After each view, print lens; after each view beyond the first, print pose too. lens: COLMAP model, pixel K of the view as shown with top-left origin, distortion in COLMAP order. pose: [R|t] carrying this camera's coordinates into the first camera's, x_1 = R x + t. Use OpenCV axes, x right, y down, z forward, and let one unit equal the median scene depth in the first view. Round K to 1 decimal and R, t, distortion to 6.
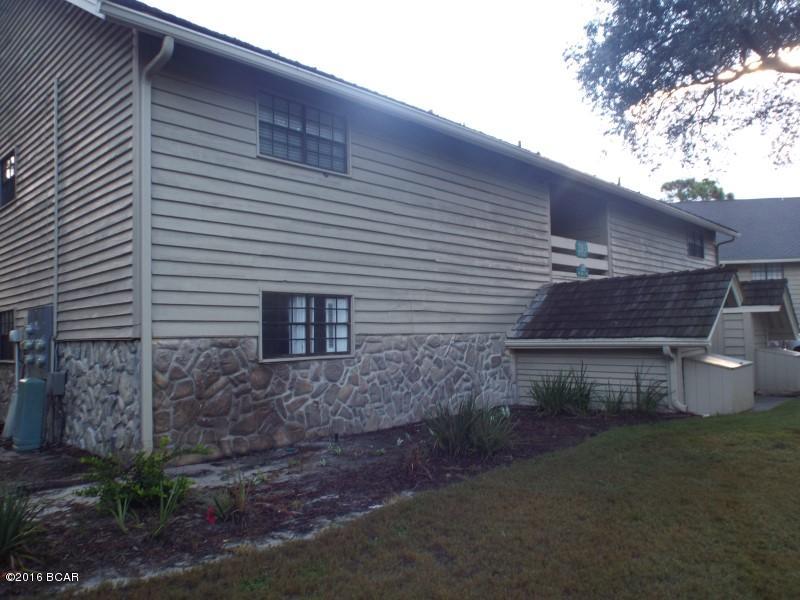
lens RADIAL K [[599.5, 0, 400.4], [0, 599.5, 308.7], [0, 0, 1]] dist [-0.007573, -0.008646]
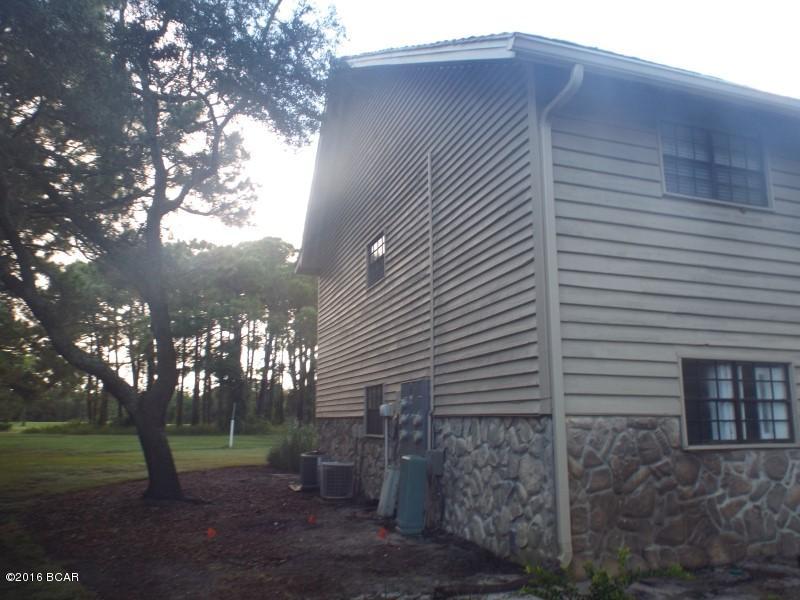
lens RADIAL K [[599.5, 0, 400.4], [0, 599.5, 308.7], [0, 0, 1]] dist [-0.007573, -0.008646]
pose [[0.891129, -0.057789, -0.450056, -0.198633], [-0.002630, 0.991182, -0.132479, 0.011826], [0.453743, 0.119240, 0.883119, 0.122882]]
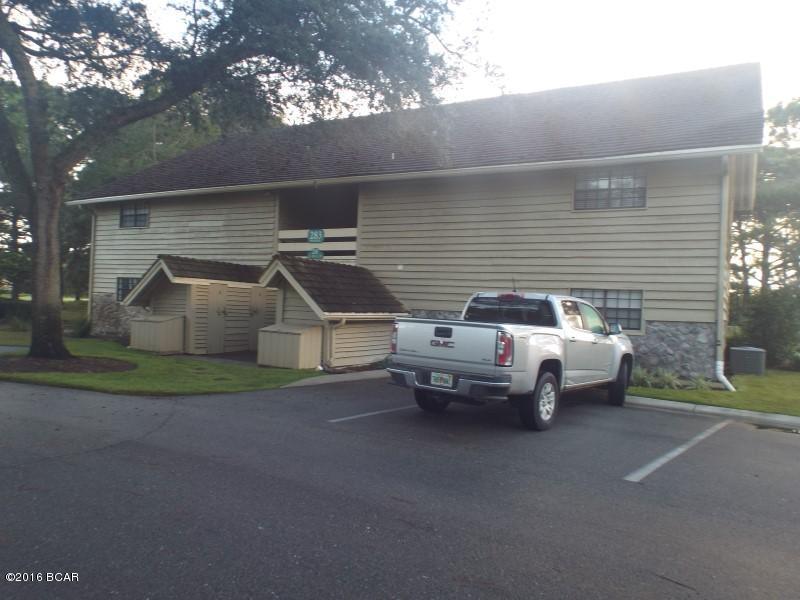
lens RADIAL K [[599.5, 0, 400.4], [0, 599.5, 308.7], [0, 0, 1]] dist [-0.007573, -0.008646]
pose [[0.231806, 0.028318, -0.972350, 2.740505], [-0.018941, 0.999518, 0.024594, 0.024258], [0.972578, 0.012716, 0.232231, 1.608435]]
